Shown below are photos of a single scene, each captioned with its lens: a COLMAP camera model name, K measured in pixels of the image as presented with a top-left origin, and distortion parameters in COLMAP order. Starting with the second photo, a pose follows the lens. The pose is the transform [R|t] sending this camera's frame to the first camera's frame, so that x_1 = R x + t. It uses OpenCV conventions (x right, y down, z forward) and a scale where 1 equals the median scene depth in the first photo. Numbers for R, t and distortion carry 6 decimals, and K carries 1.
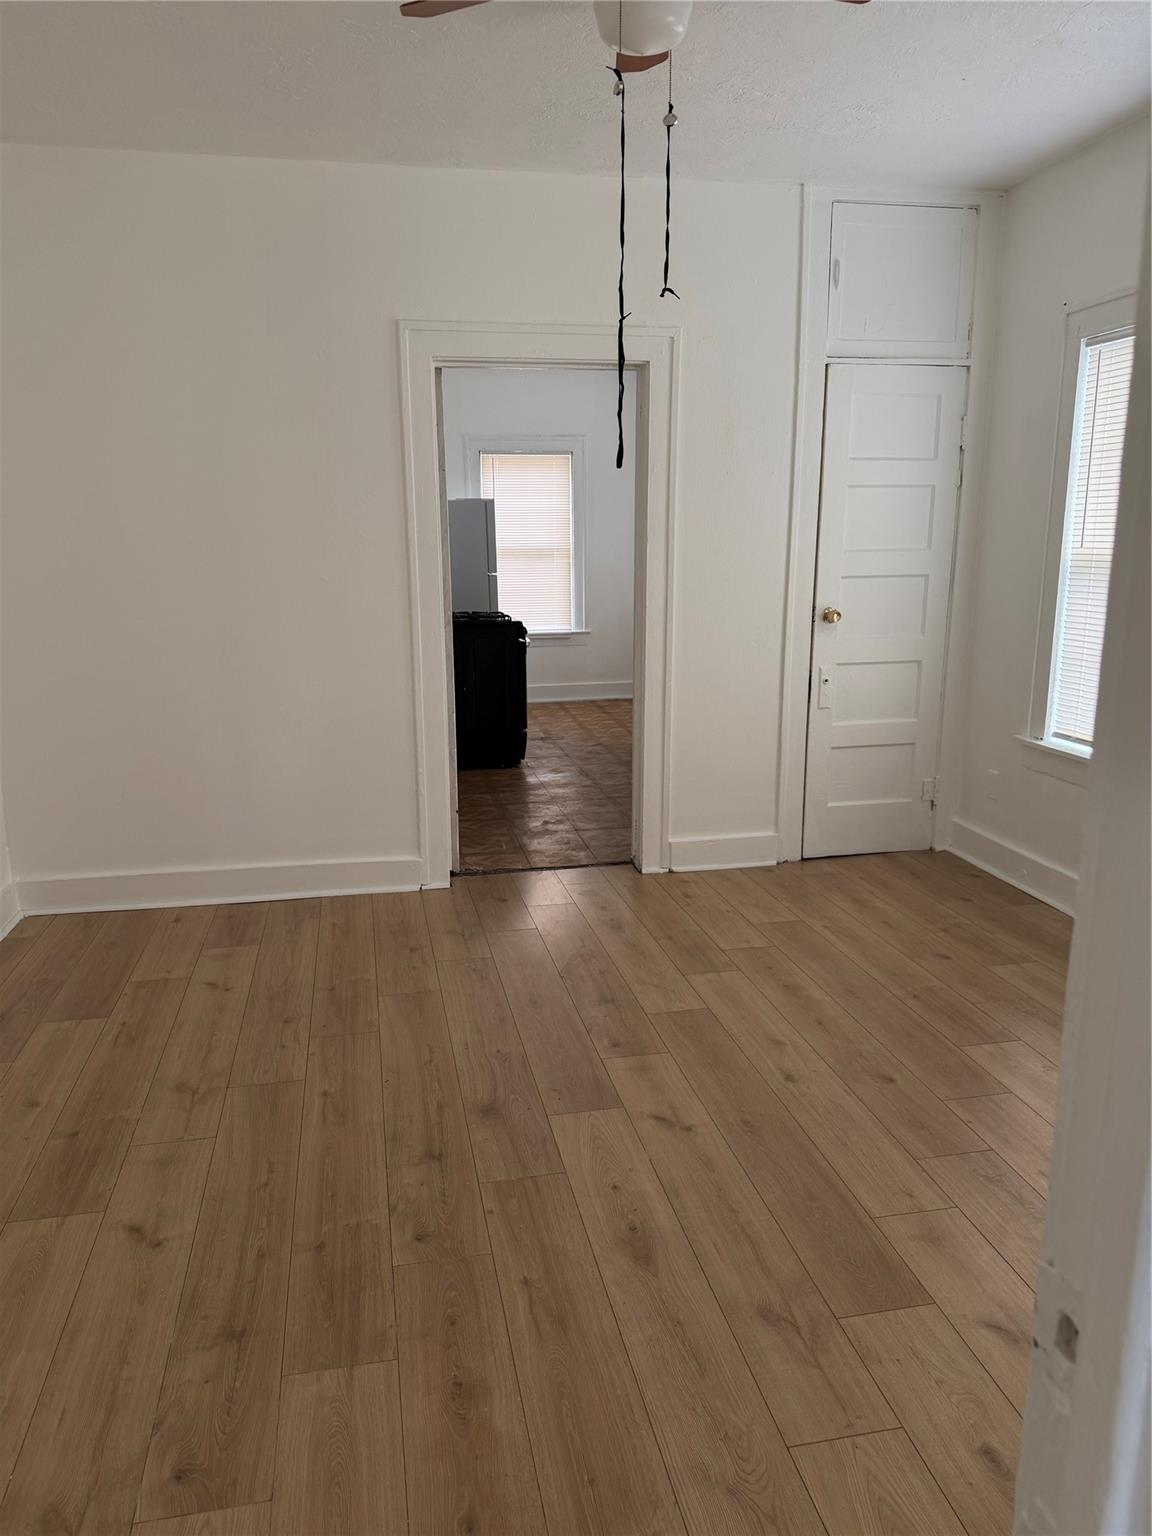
lens RADIAL K [[1105.0, 0, 576.0], [0, 1105.0, 768.0], [0, 0, 1]] dist [0.027299, -0.001111]
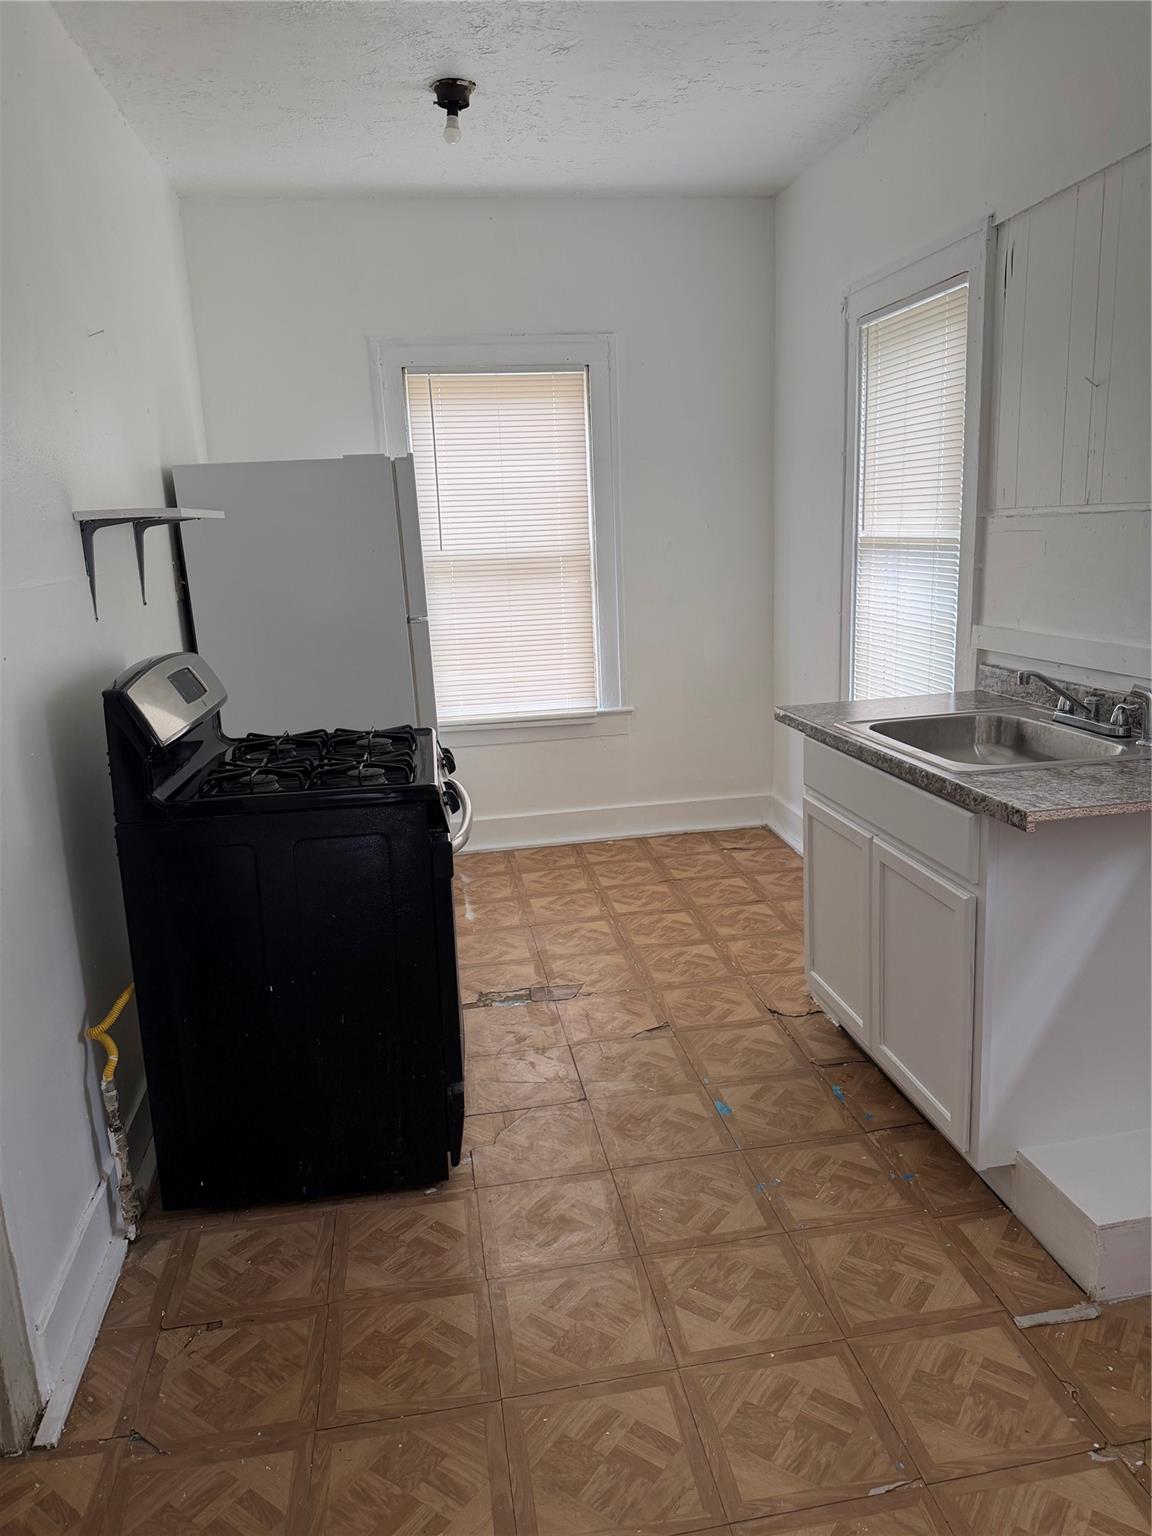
lens RADIAL K [[1105.0, 0, 576.0], [0, 1105.0, 768.0], [0, 0, 1]] dist [0.027299, -0.001111]
pose [[0.998899, -0.028727, -0.037093, 0.005266], [0.028757, 0.999586, 0.000260, -0.103451], [0.037070, -0.001326, 0.999312, 0.507839]]
